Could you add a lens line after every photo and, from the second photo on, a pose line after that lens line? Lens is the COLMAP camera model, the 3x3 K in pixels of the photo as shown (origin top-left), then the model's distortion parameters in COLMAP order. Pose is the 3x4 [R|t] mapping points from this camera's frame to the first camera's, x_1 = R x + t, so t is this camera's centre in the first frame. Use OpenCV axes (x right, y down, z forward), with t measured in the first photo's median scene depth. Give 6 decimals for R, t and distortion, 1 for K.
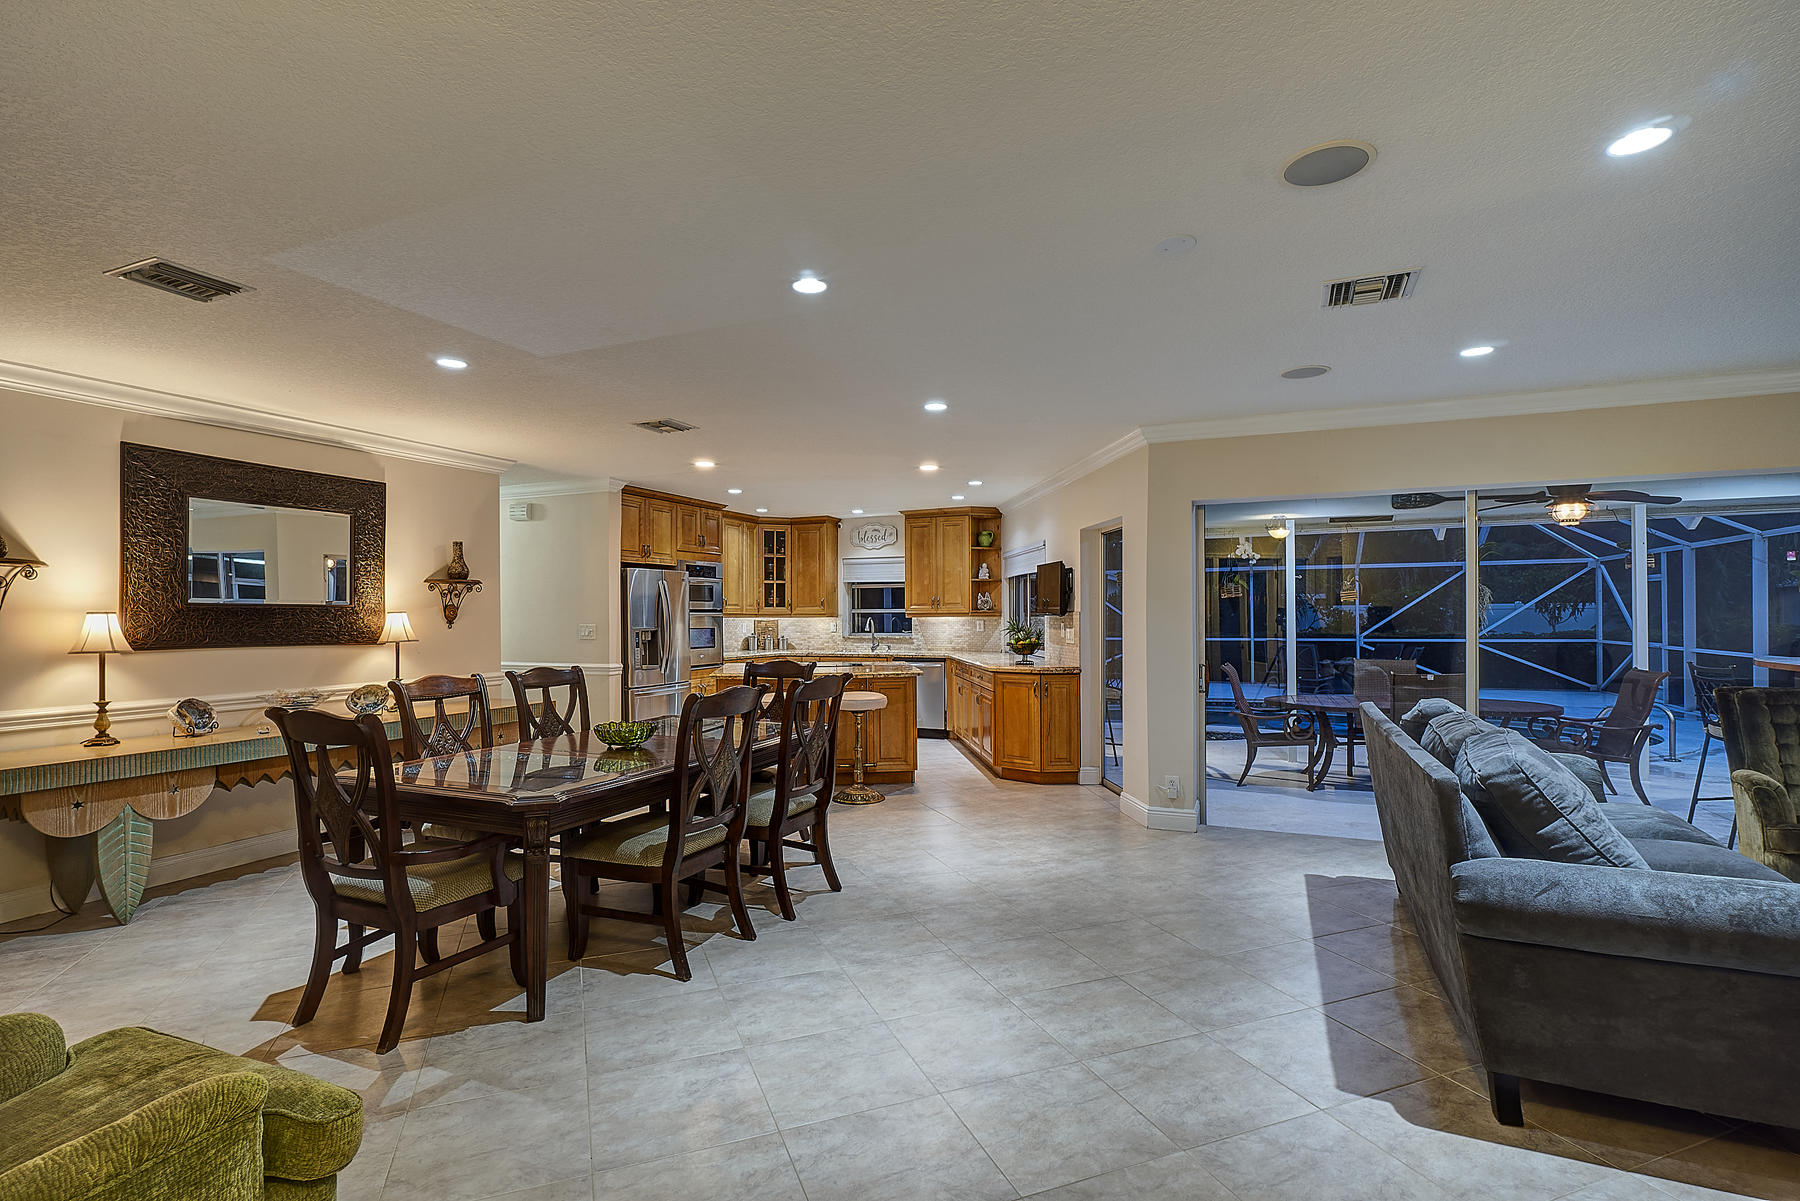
lens RADIAL K [[853.3, 0, 893.0], [0, 853.3, 610.0], [0, 0, 1]] dist [-0.001481, -0.000120]
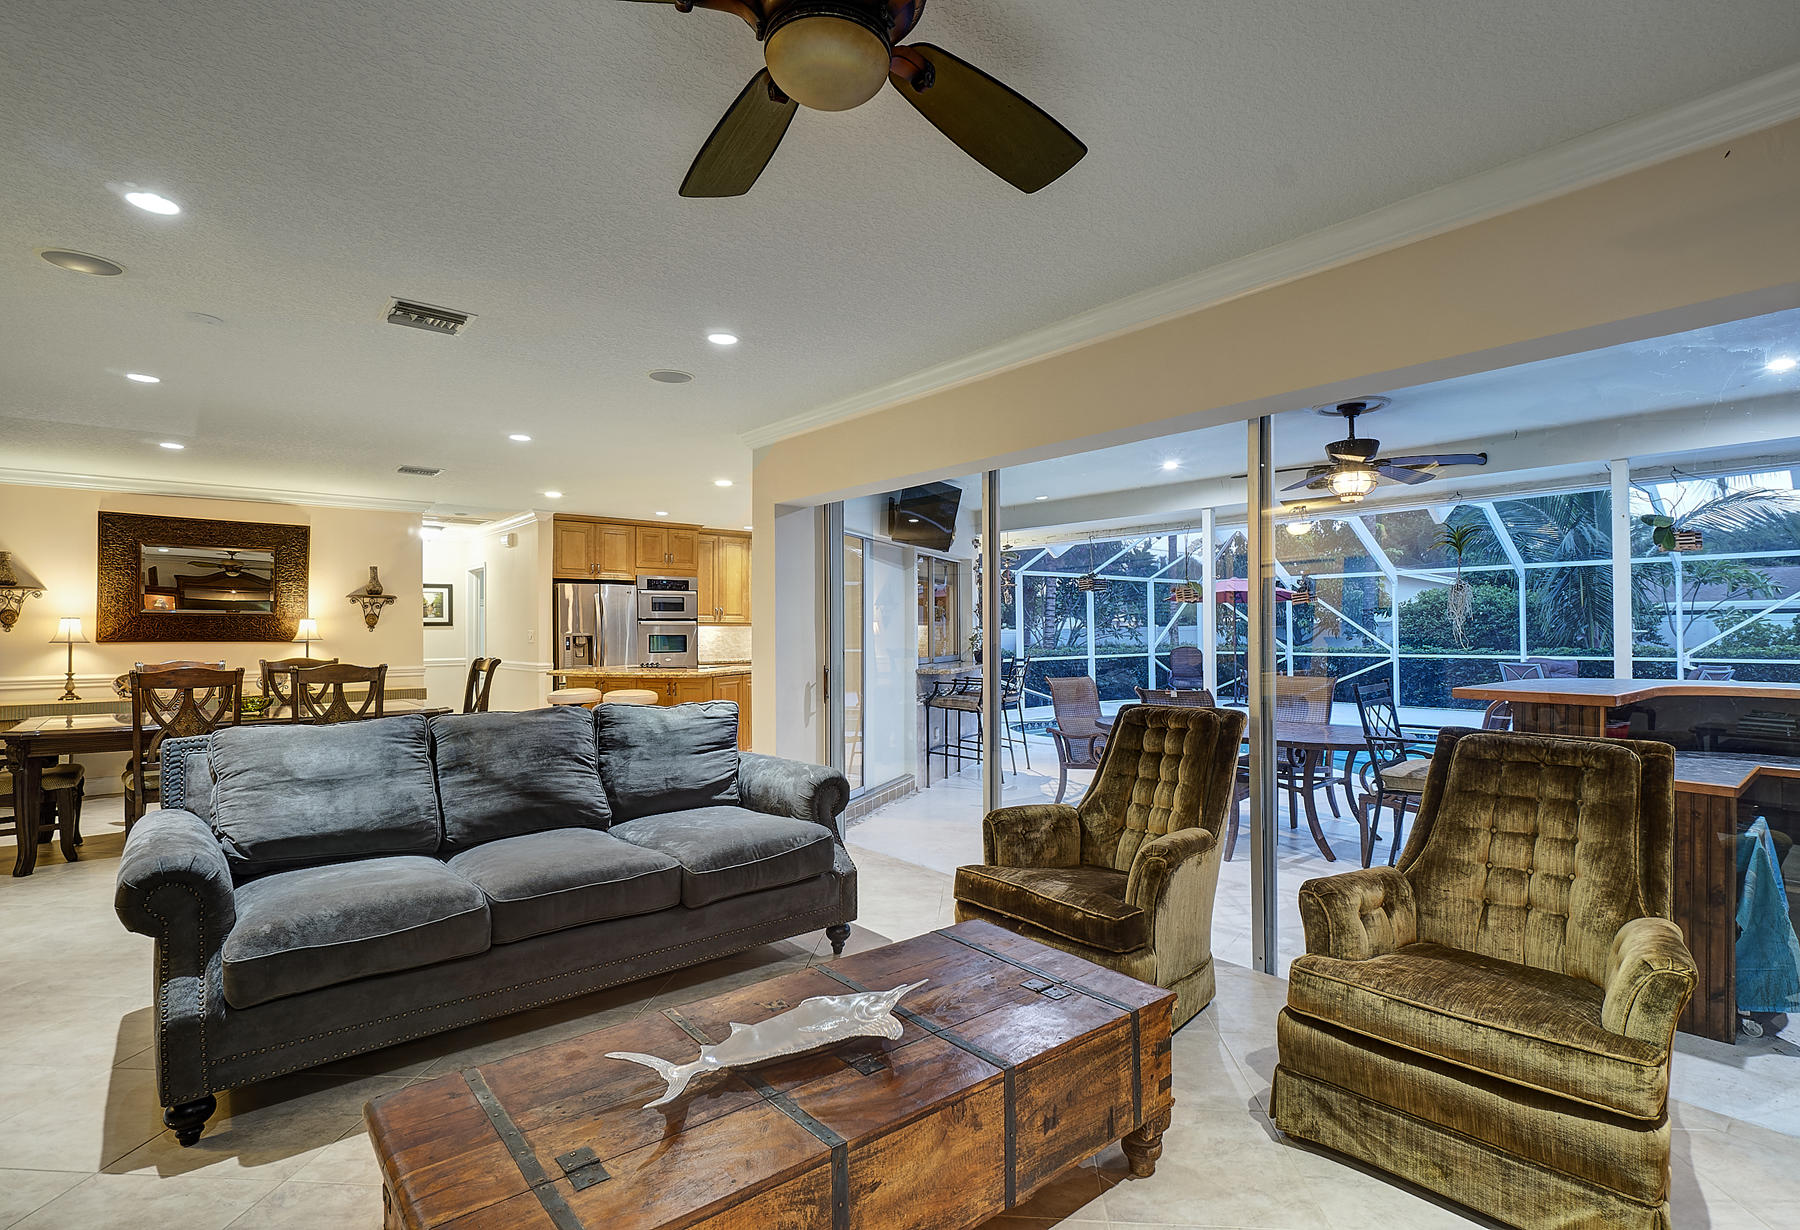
lens RADIAL K [[865.9, 0, 900.0], [0, 865.9, 615.0], [0, 0, 1]] dist [0.001017, 0.000580]
pose [[0.889648, 0.000243, -0.456646, 0.519506], [-0.003701, 0.999971, -0.006679, 0.001015], [0.456631, 0.007632, 0.889623, 0.107237]]
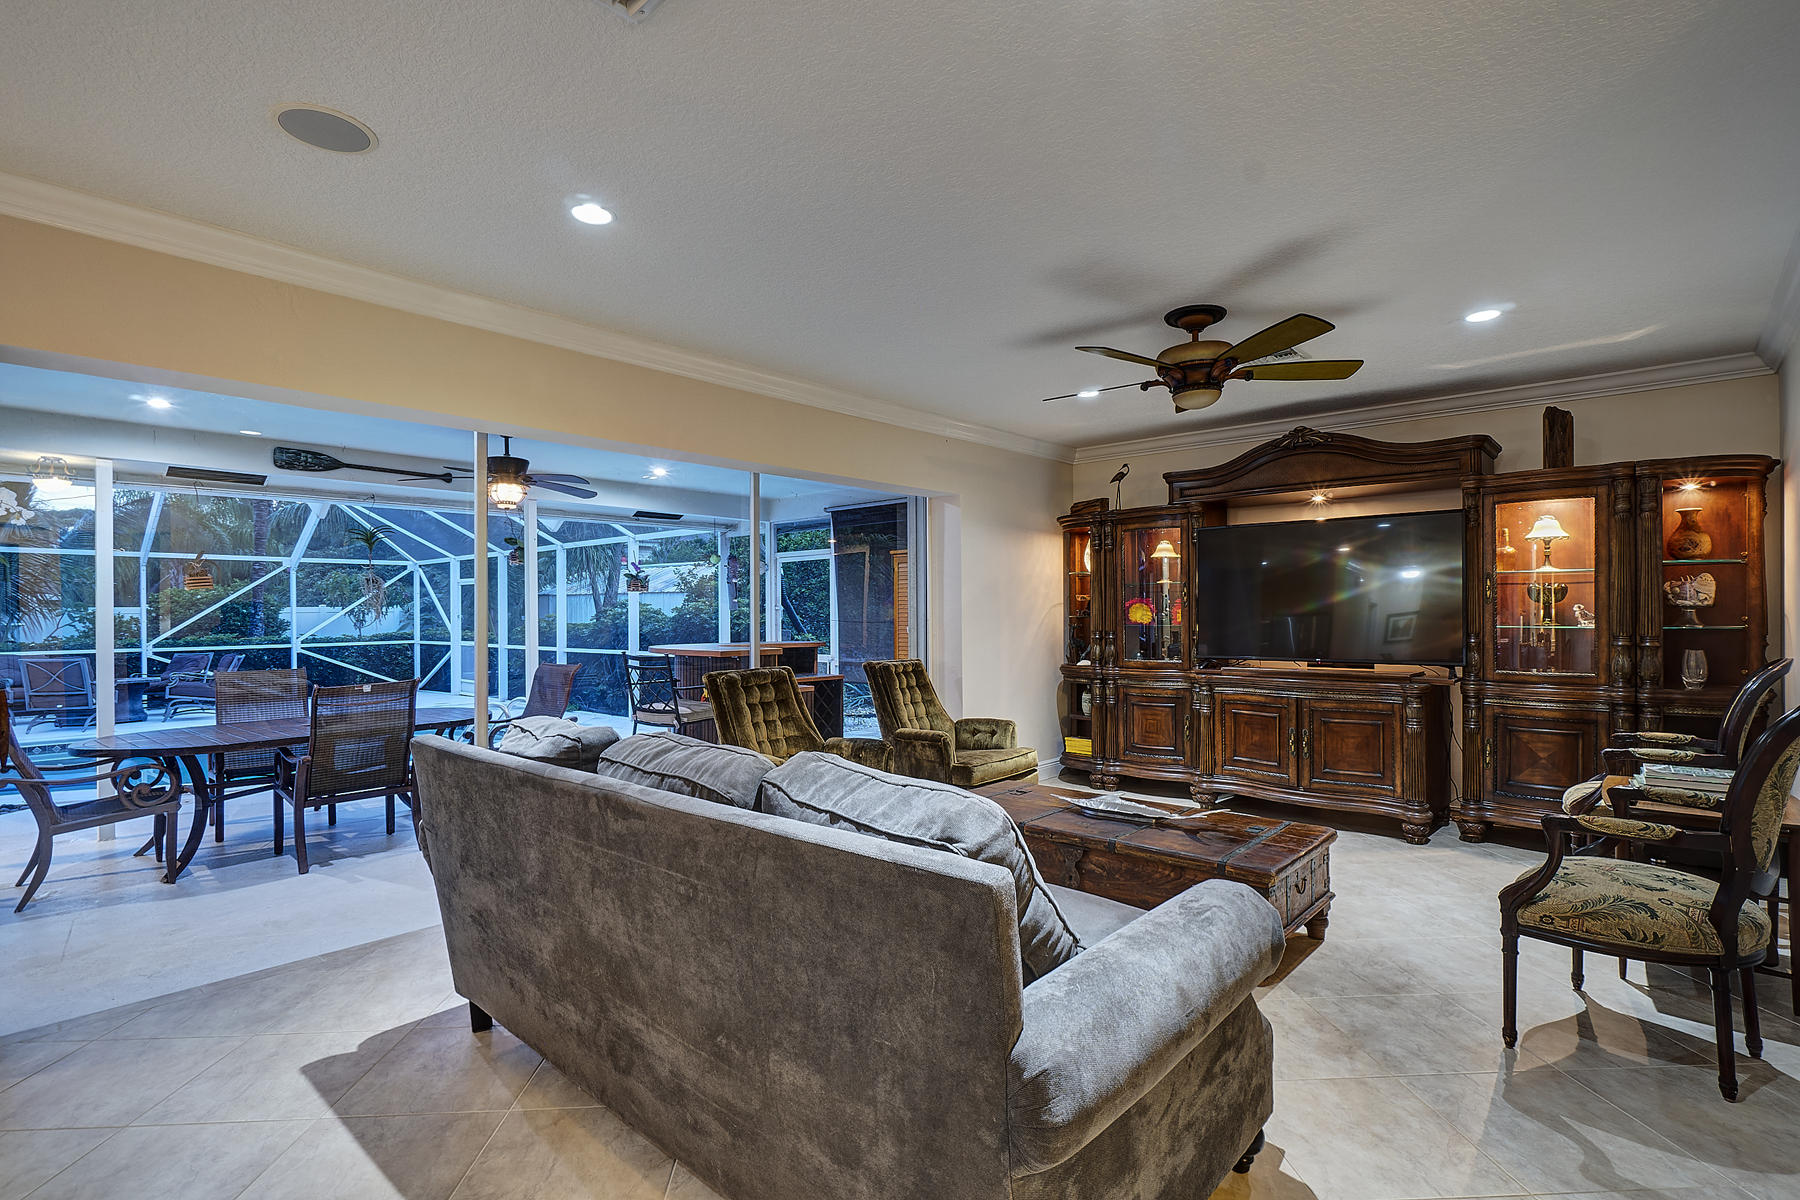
lens RADIAL K [[853.3, 0, 893.0], [0, 853.3, 609.5], [0, 0, 1]] dist [-0.001481, -0.000120]
pose [[0.310096, 0.007089, 0.950679, 0.039931], [0.002590, 0.999962, -0.008302, 0.012058], [-0.950702, 0.005036, 0.310066, 0.219037]]
